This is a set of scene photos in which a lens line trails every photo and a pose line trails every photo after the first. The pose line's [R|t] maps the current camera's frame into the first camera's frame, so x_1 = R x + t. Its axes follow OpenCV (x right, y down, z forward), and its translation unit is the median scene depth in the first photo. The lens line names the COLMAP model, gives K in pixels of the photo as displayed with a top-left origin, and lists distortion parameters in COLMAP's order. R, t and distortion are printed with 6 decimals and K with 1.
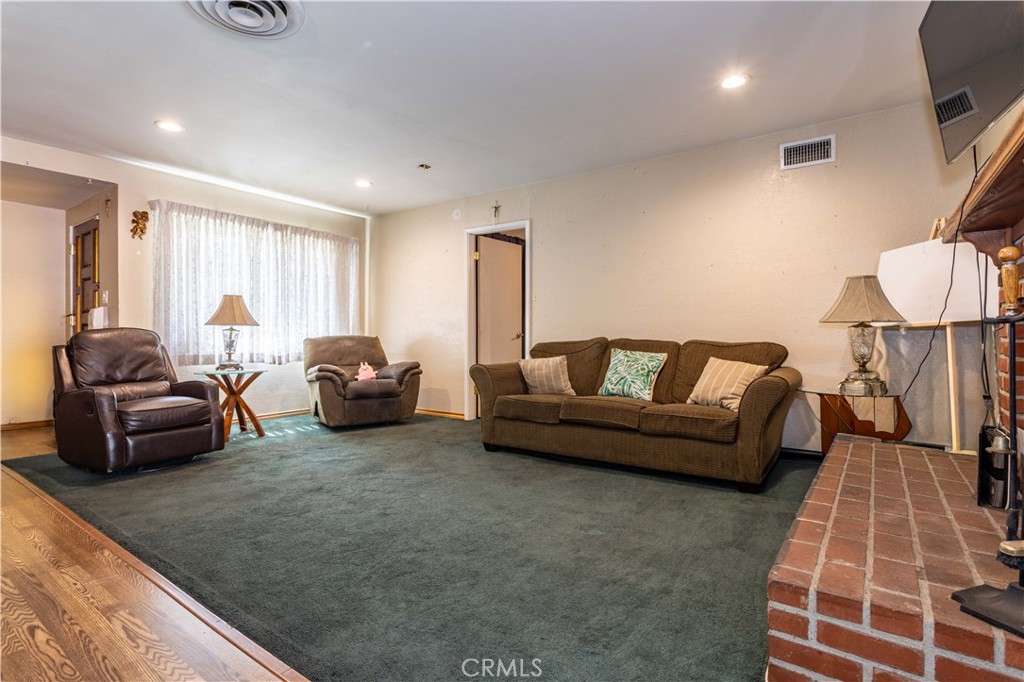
lens RADIAL K [[500.2, 0, 511.4], [0, 500.2, 336.4], [0, 0, 1]] dist [-0.017451, 0.007767]
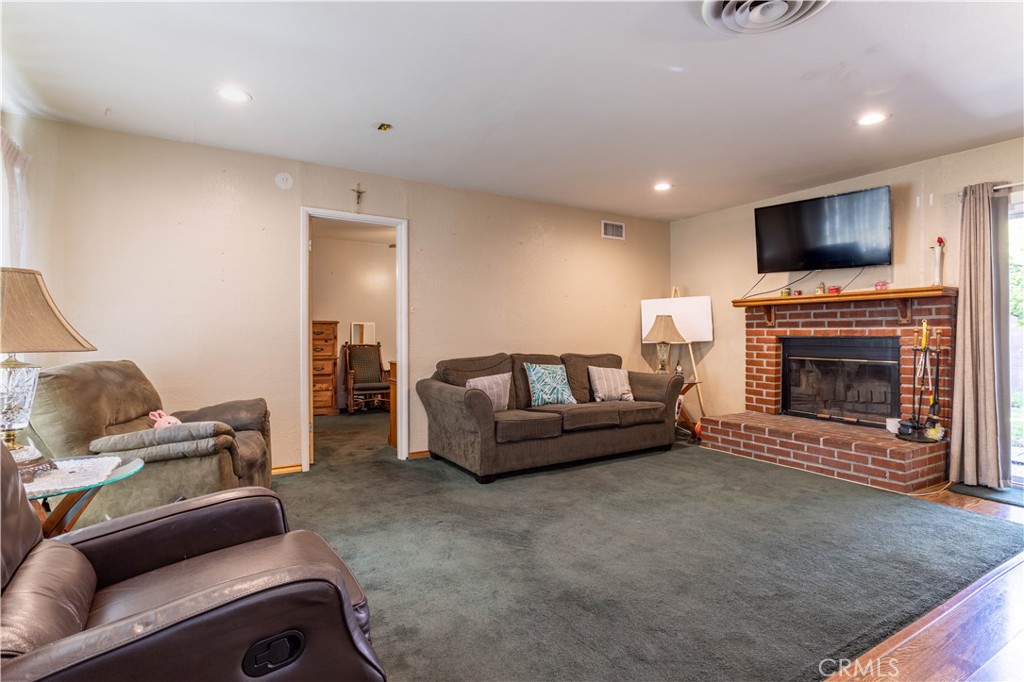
lens RADIAL K [[500.2, 0, 511.4], [0, 500.2, 336.4], [0, 0, 1]] dist [-0.017451, 0.007767]
pose [[0.400419, -0.001300, 0.916331, -0.937288], [0.004399, 0.999990, -0.000504, -0.039165], [-0.916322, 0.004233, 0.400420, 0.655036]]
